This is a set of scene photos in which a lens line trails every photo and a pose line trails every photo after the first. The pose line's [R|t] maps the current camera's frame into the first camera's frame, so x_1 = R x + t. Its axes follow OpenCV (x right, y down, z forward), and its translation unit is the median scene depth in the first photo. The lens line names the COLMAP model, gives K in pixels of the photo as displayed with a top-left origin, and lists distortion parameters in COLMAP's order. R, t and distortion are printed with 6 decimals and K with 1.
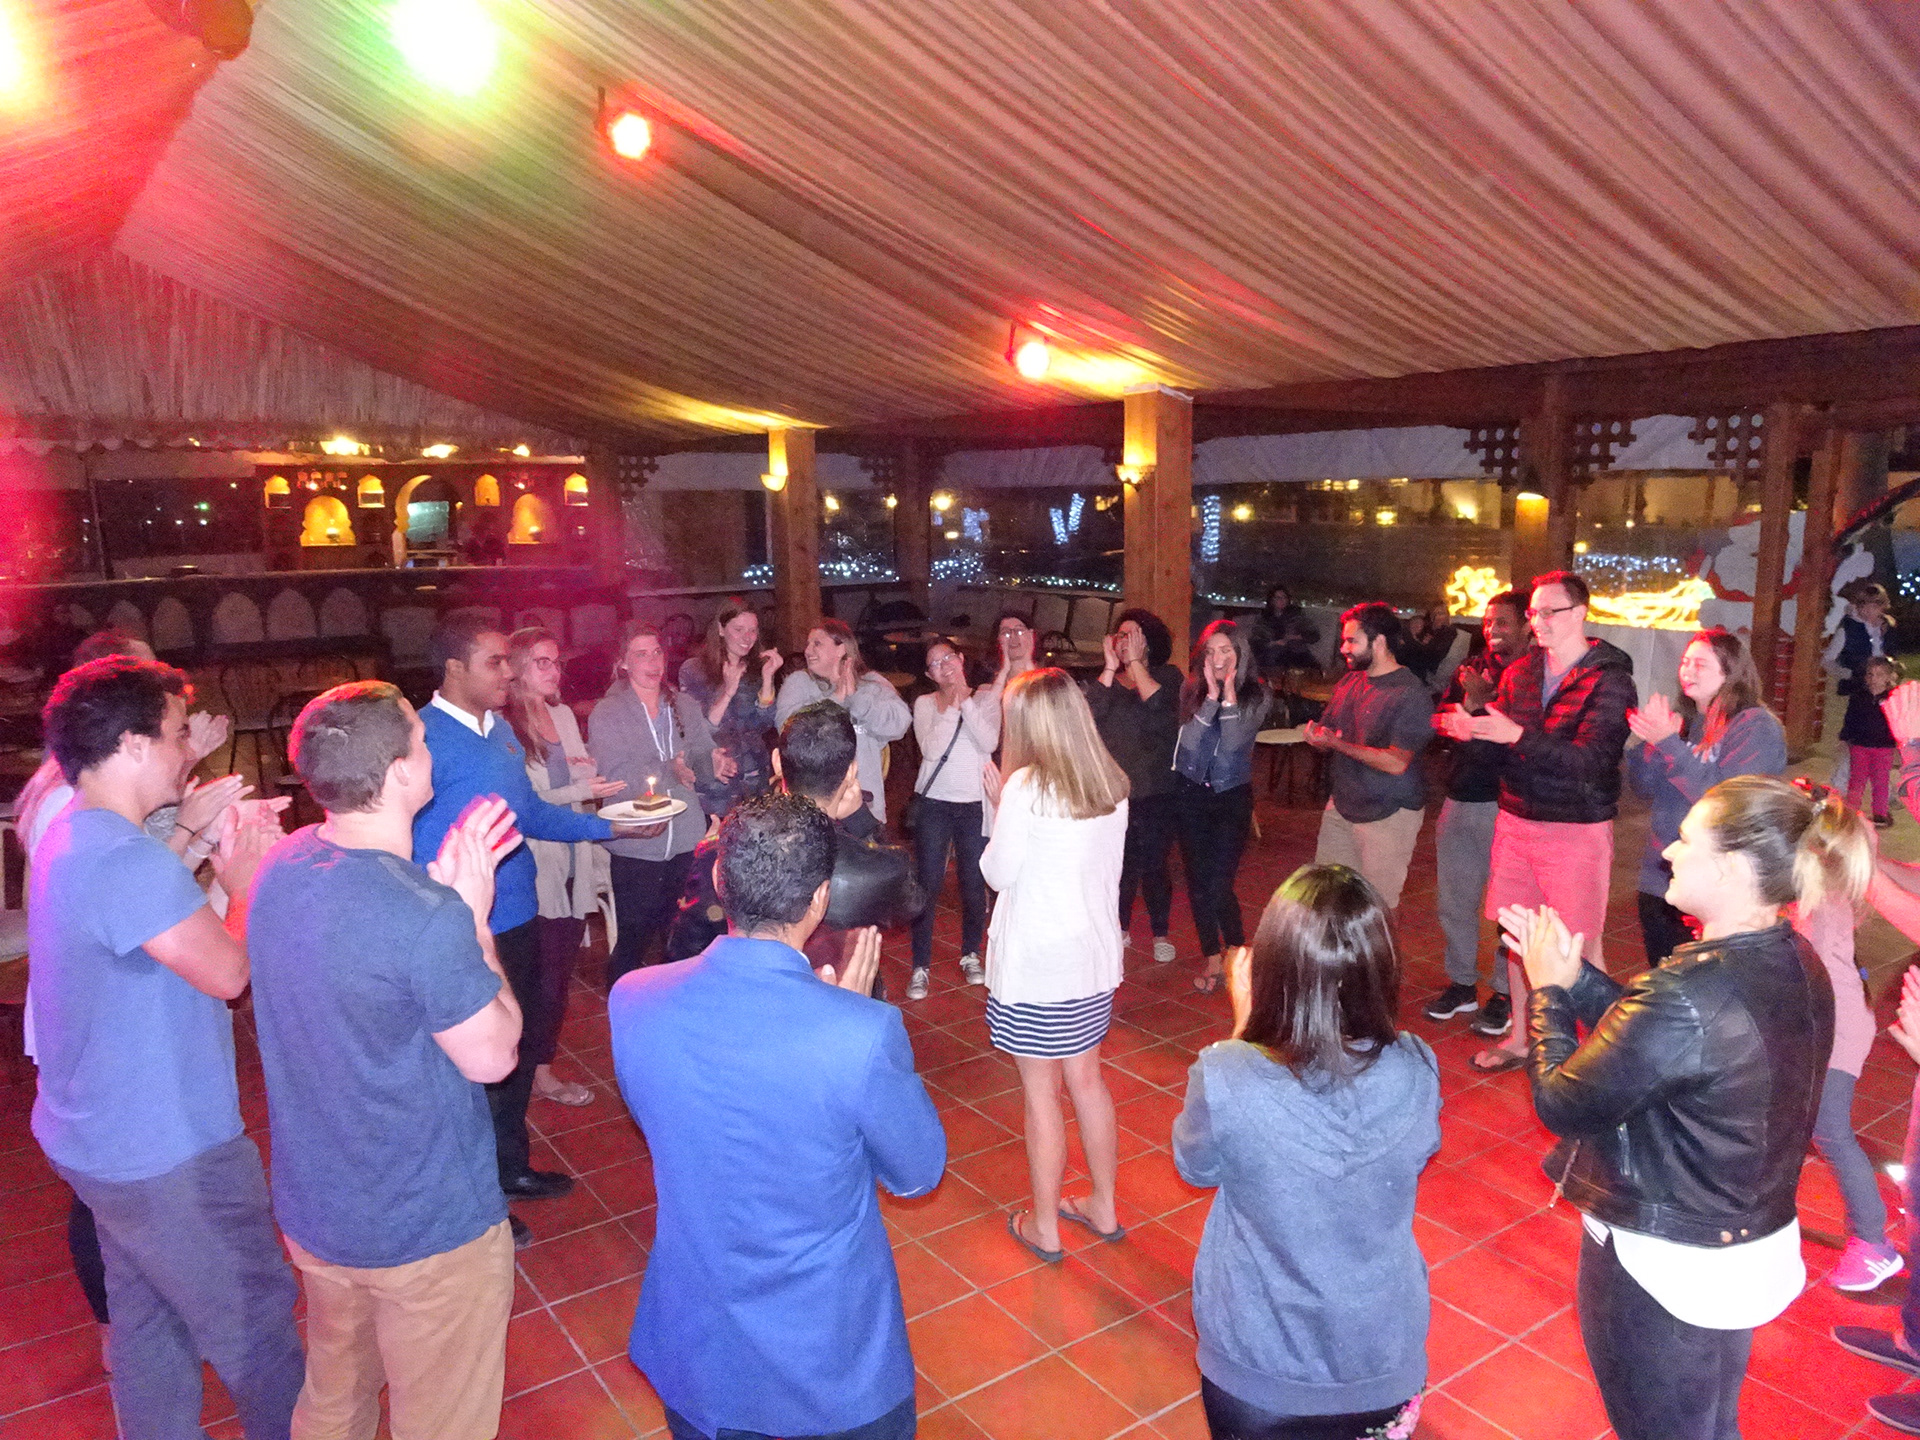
lens RADIAL K [[1338.5, 0, 957.6], [0, 1338.5, 725.7], [0, 0, 1]] dist [0.011233, 0.002544]
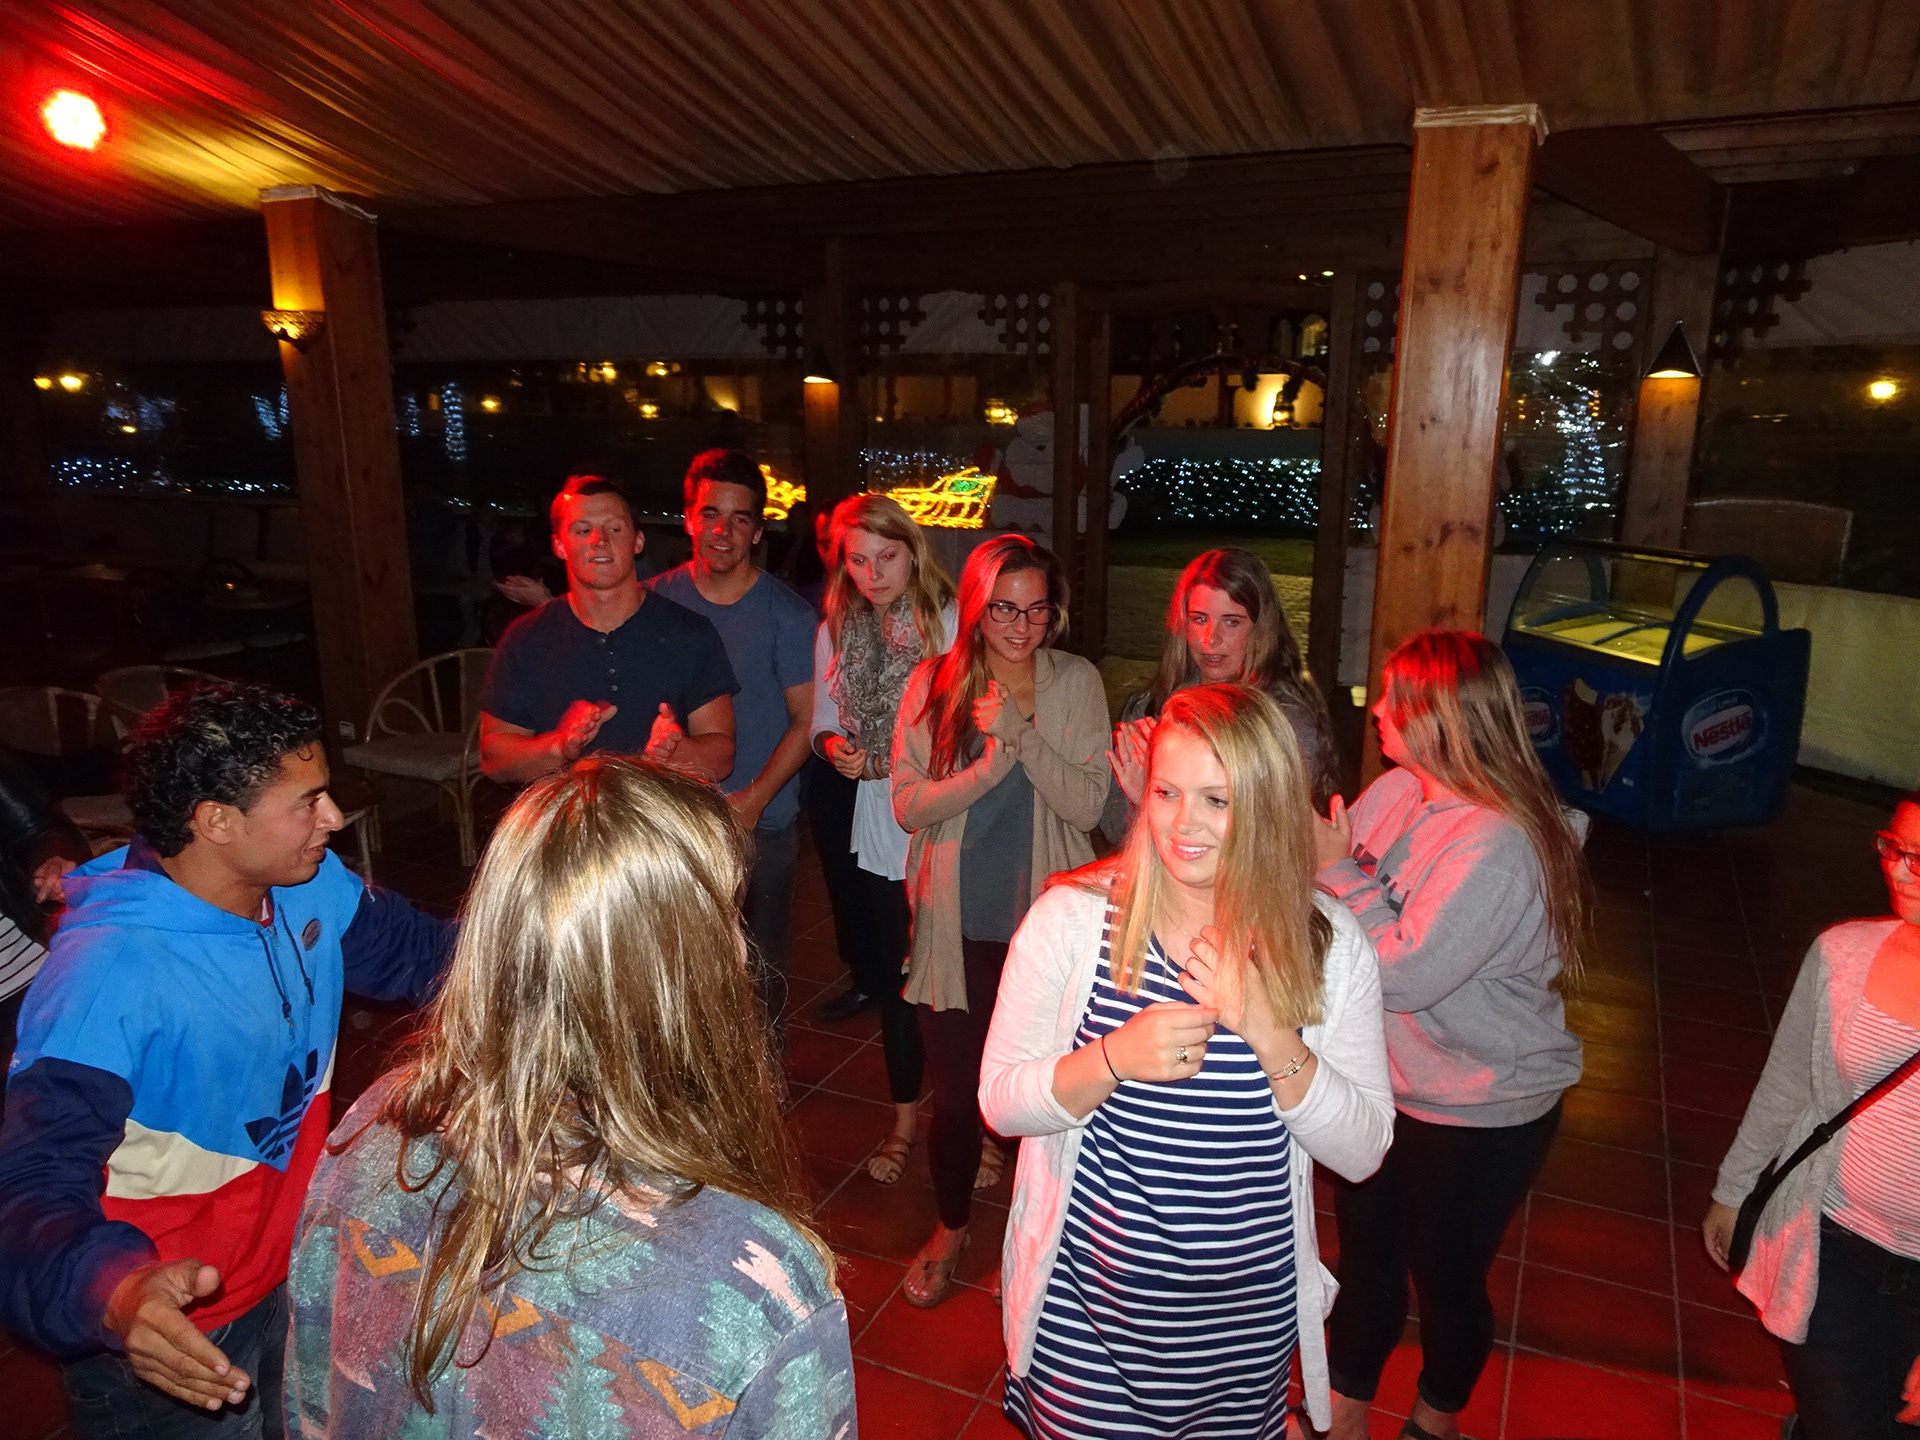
lens RADIAL K [[1338.5, 0, 965.7], [0, 1338.5, 726.0], [0, 0, 1]] dist [0.011233, 0.002544]
pose [[0.859721, -0.107647, 0.499292, 0.049417], [0.070030, 0.993150, 0.093539, -0.022885], [-0.505941, -0.045452, 0.861370, 0.190628]]
